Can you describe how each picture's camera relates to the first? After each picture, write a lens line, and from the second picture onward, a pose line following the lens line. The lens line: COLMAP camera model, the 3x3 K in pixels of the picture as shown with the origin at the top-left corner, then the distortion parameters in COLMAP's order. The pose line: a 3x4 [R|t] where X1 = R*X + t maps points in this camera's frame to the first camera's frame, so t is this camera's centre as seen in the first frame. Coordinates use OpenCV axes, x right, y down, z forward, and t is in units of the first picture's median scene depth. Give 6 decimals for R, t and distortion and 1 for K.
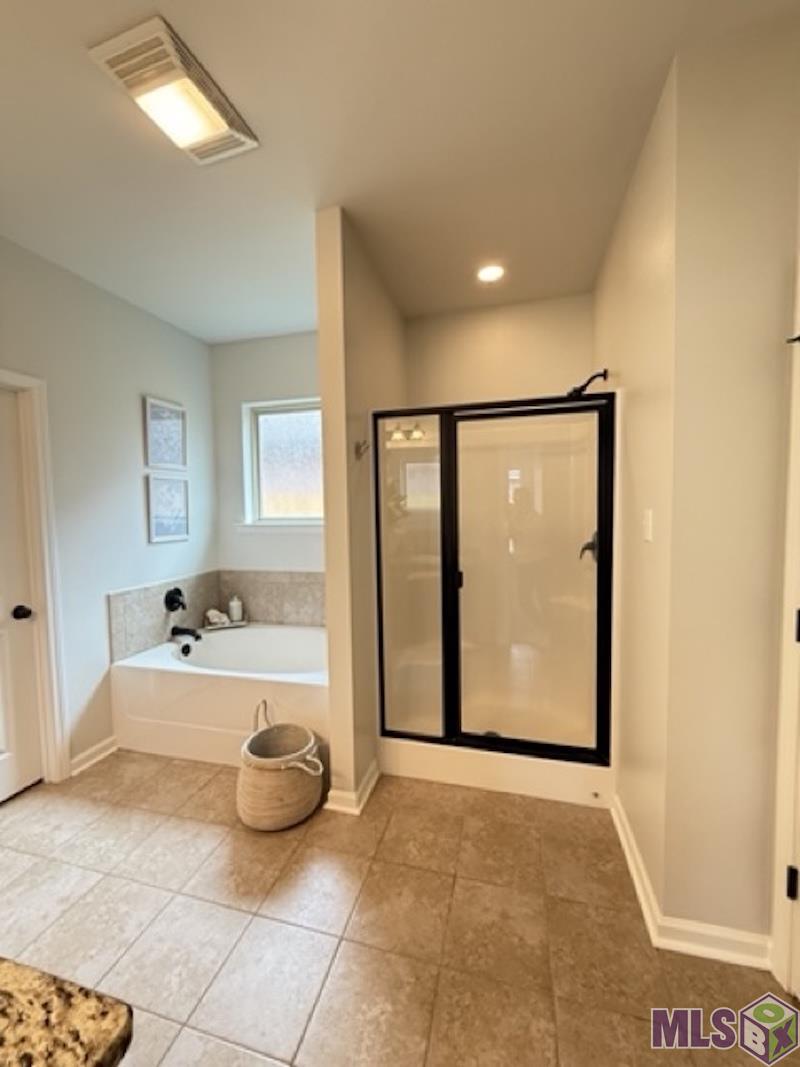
lens RADIAL K [[426.3, 0, 398.3], [0, 426.3, 531.1], [0, 0, 1]] dist [0.002793, -0.000194]
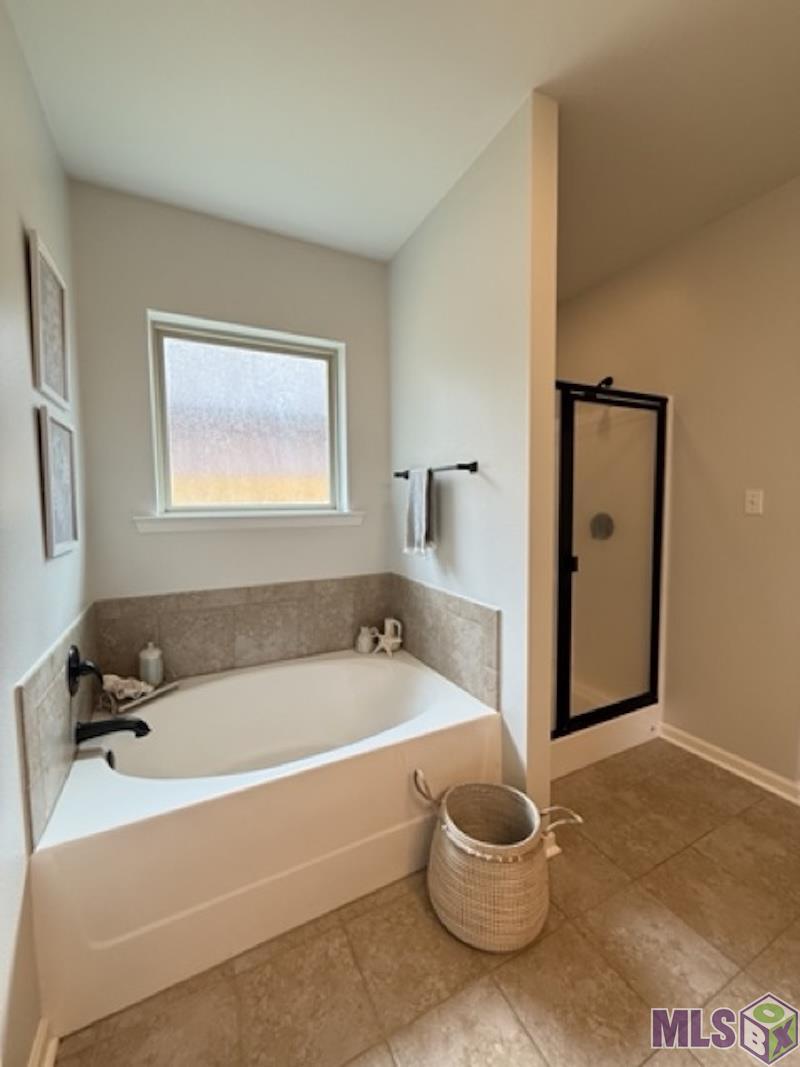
lens RADIAL K [[426.3, 0, 395.6], [0, 426.3, 532.9], [0, 0, 1]] dist [0.002793, -0.000194]
pose [[0.740848, -0.042977, 0.670297, -0.815011], [0.036598, 0.999051, 0.023606, 0.004910], [-0.670675, 0.007043, 0.741718, 0.549642]]
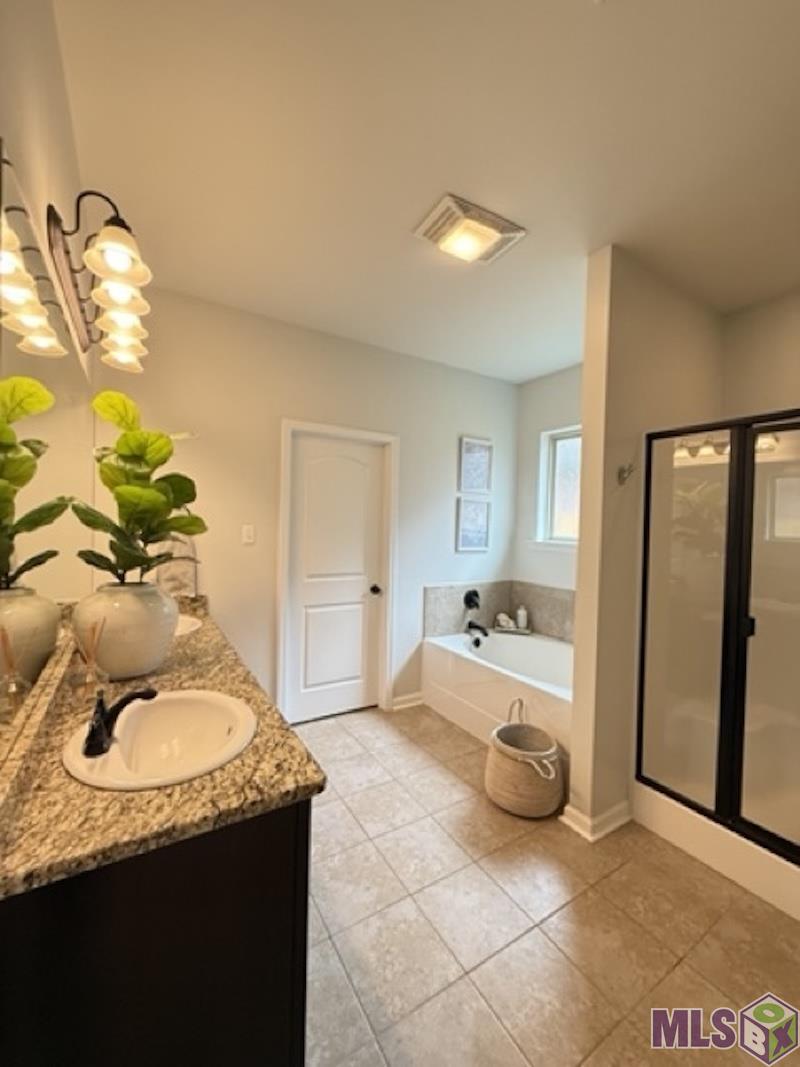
lens RADIAL K [[426.3, 0, 398.2], [0, 426.3, 530.6], [0, 0, 1]] dist [0.002793, -0.000194]
pose [[0.728048, 0.049721, -0.683721, 0.206390], [-0.078625, 0.996841, -0.011230, -0.007126], [0.681002, 0.061934, 0.729658, -0.065320]]
